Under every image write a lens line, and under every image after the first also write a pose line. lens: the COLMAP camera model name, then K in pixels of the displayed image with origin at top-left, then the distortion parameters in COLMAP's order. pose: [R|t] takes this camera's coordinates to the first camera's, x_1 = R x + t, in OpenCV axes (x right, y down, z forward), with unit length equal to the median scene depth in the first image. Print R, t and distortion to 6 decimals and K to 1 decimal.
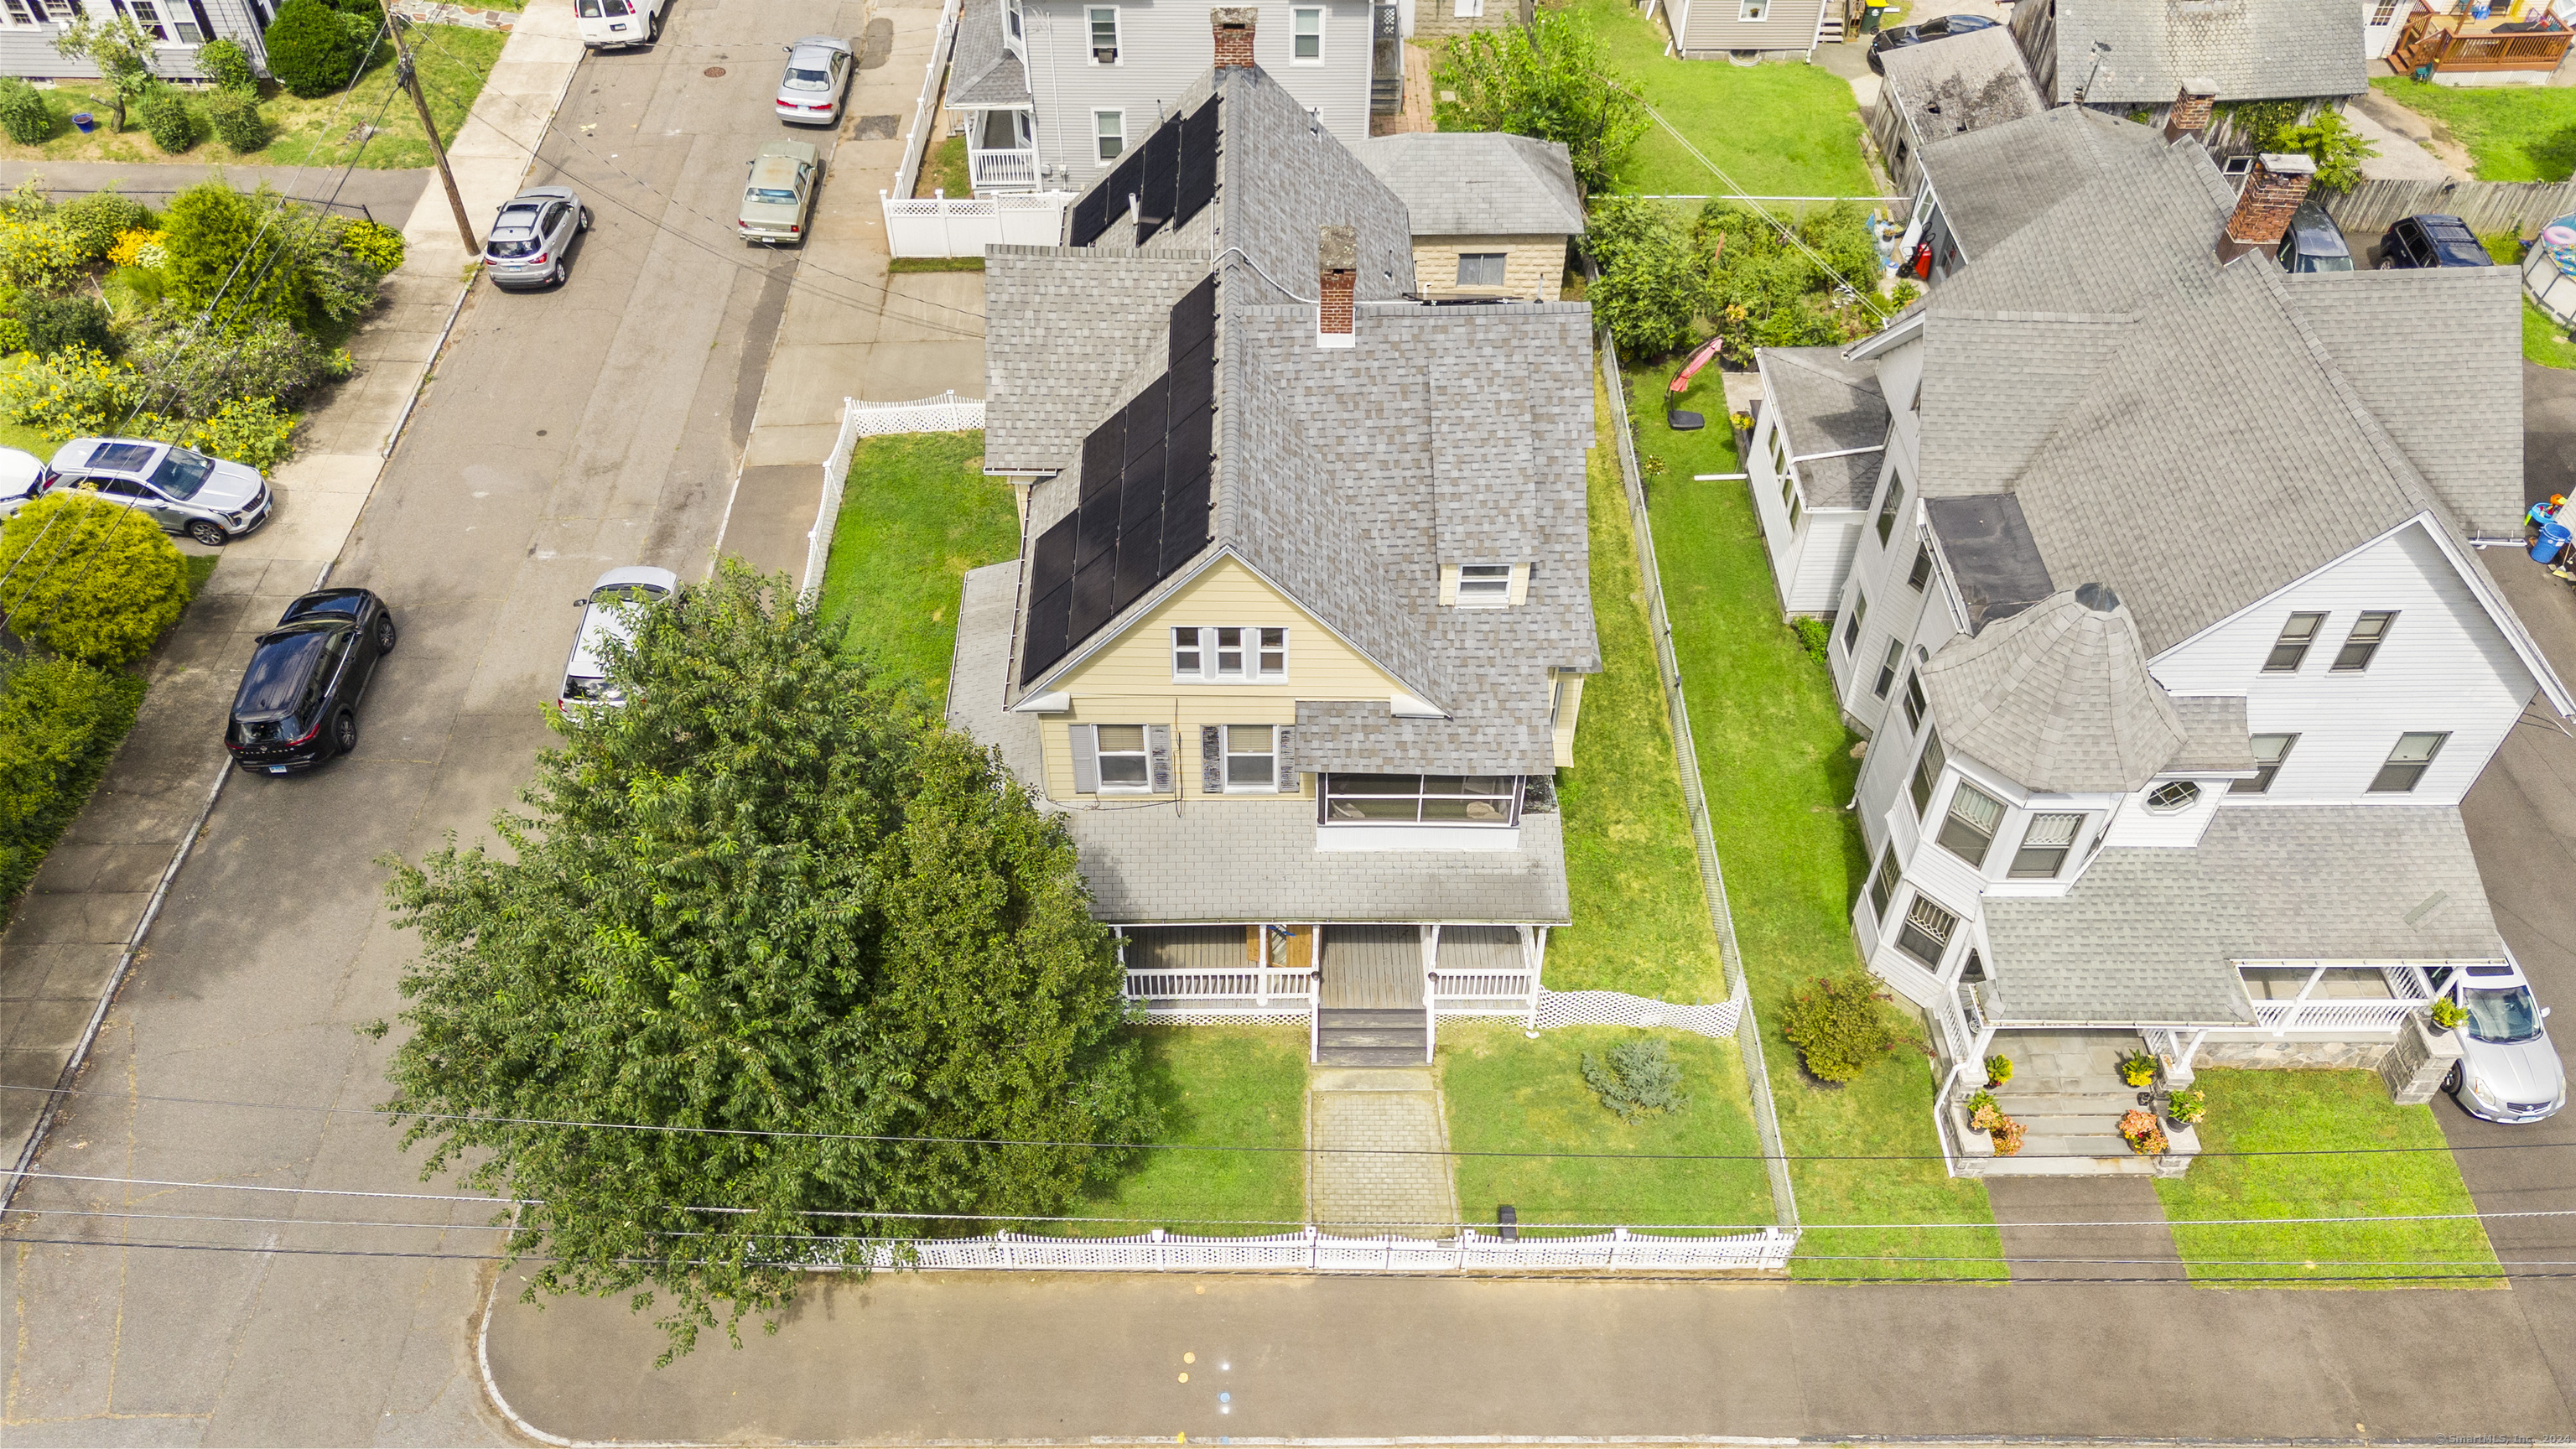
lens RADIAL K [[1909.8, 0, 1294.6], [0, 1909.8, 739.3], [0, 0, 1]] dist [0.109756, -0.104053]
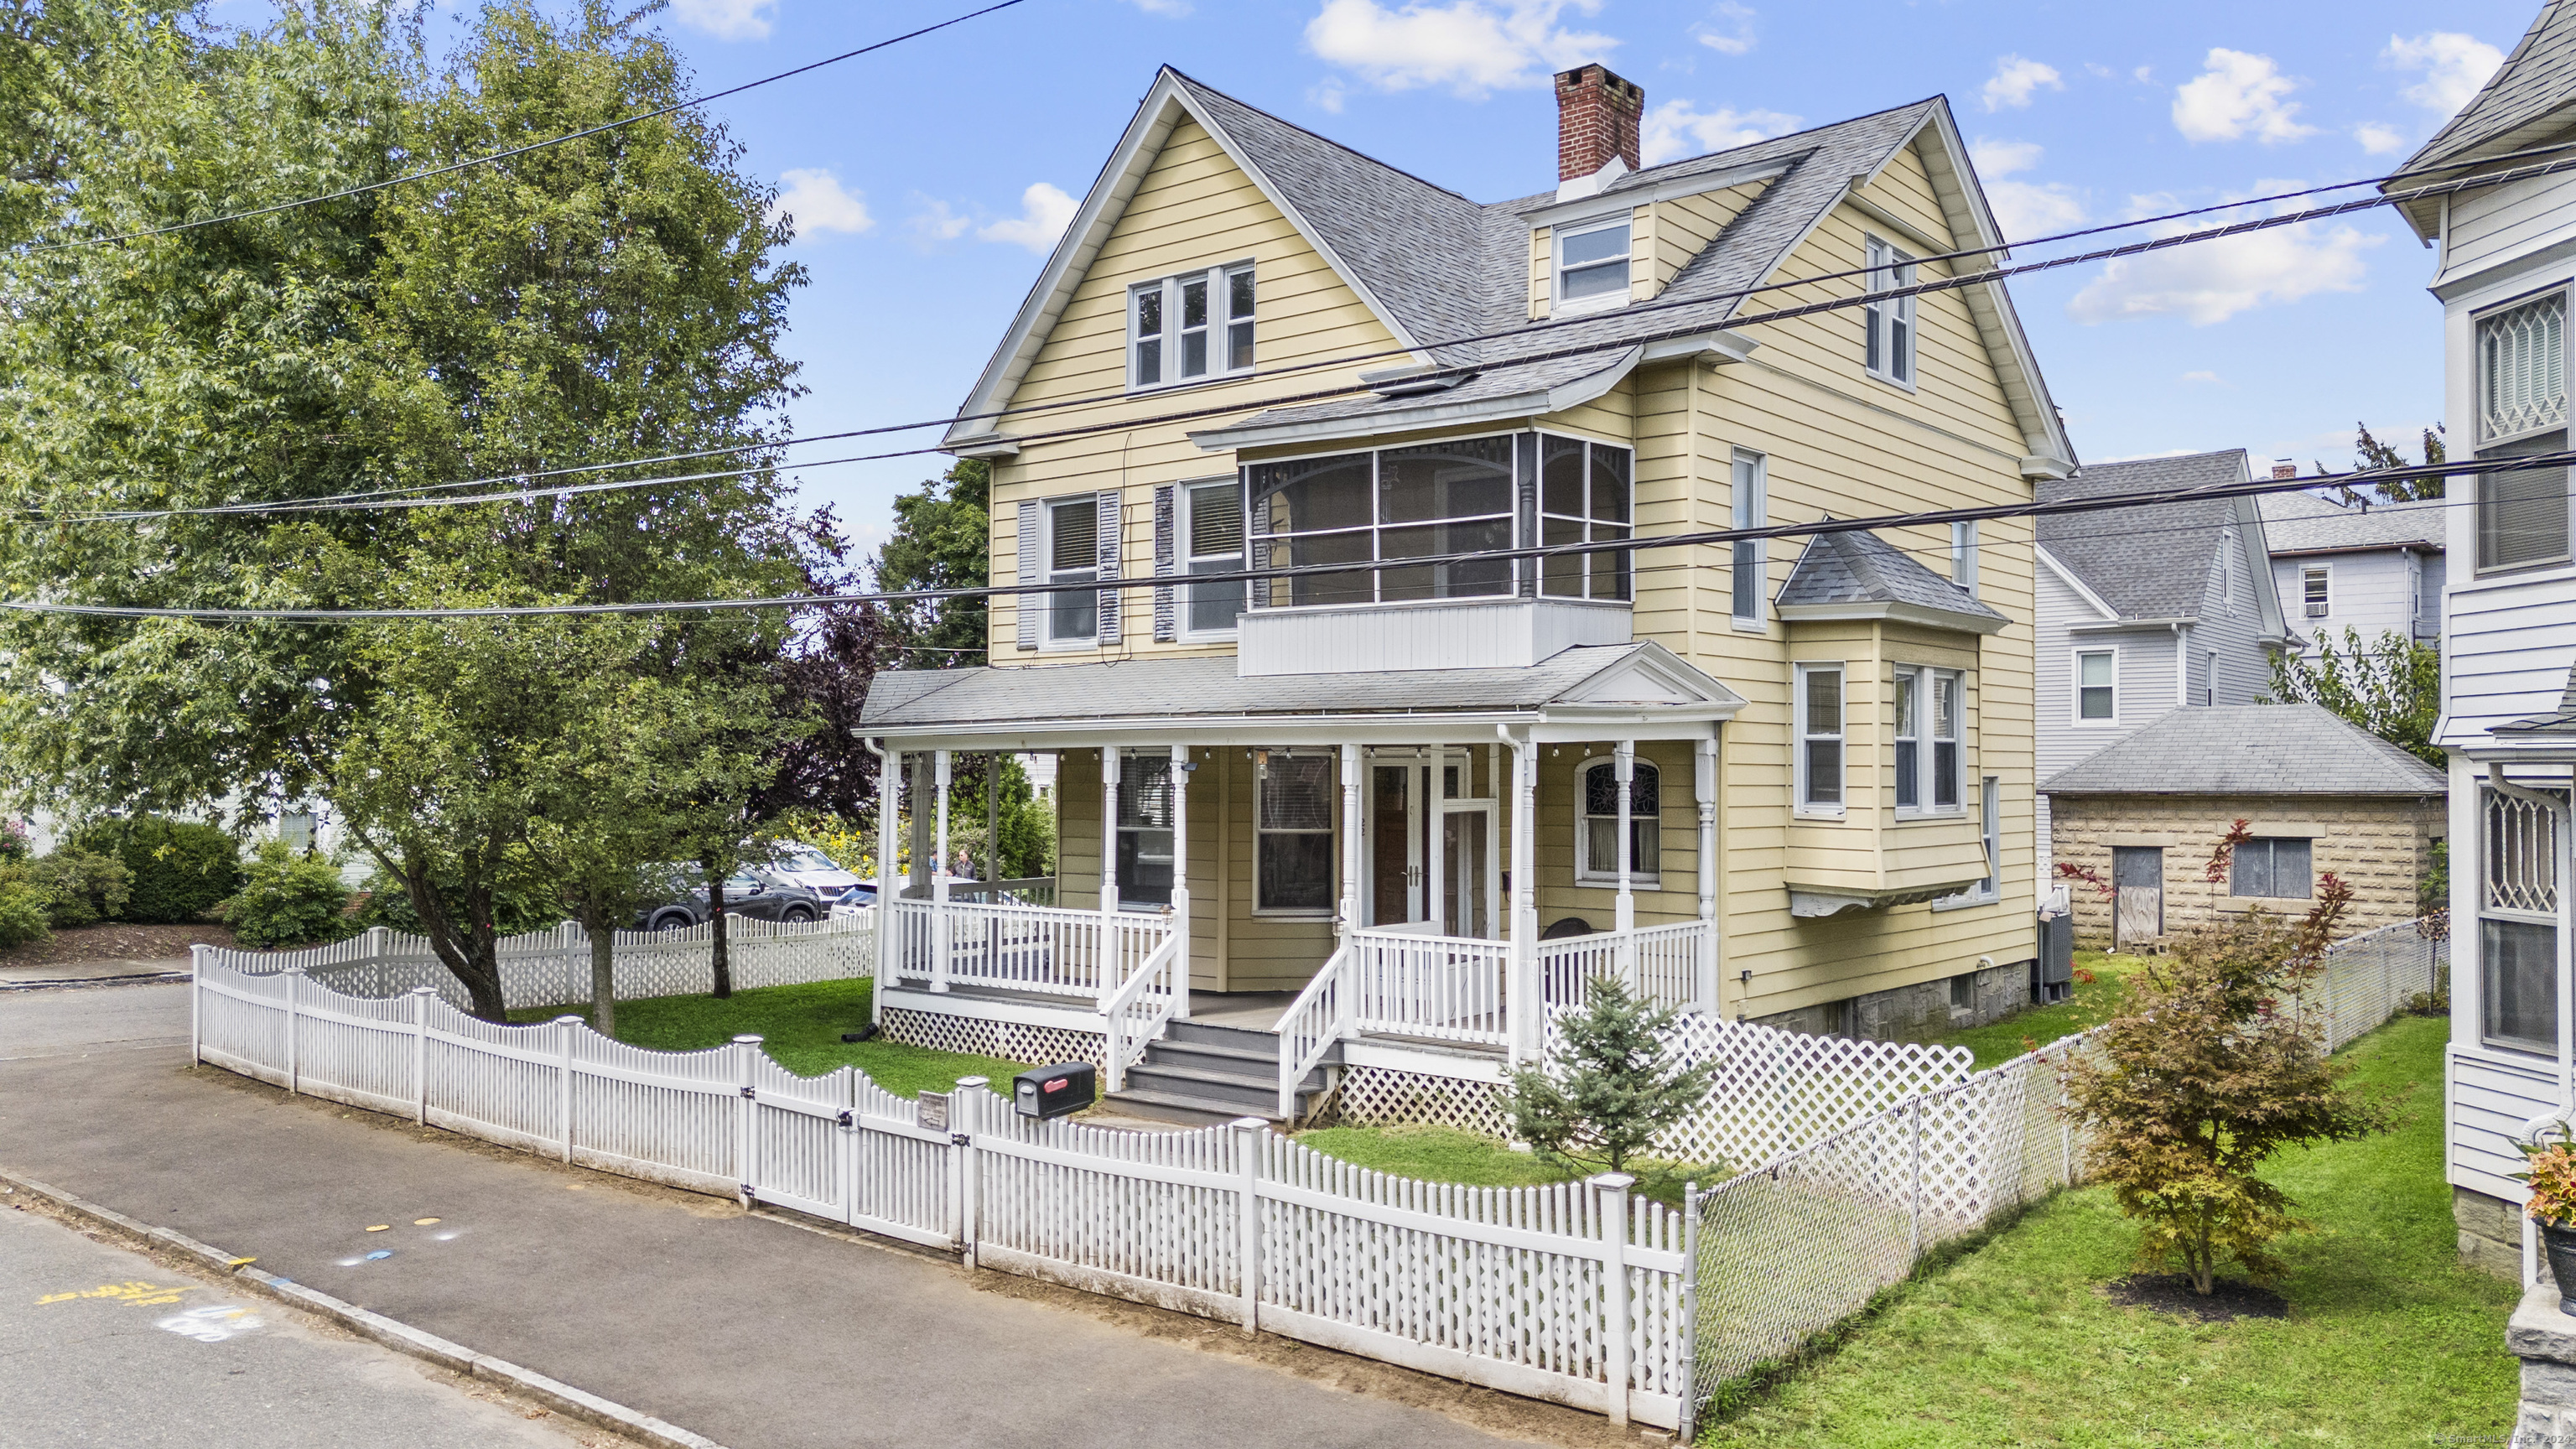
lens RADIAL K [[1909.8, 0, 1294.6], [0, 1909.8, 739.3], [0, 0, 1]] dist [0.109756, -0.104053]
pose [[0.774653, -0.005210, -0.632365, 0.417186], [-0.462468, 0.677359, -0.572108, 0.418517], [0.431319, 0.735634, 0.522309, 0.761633]]
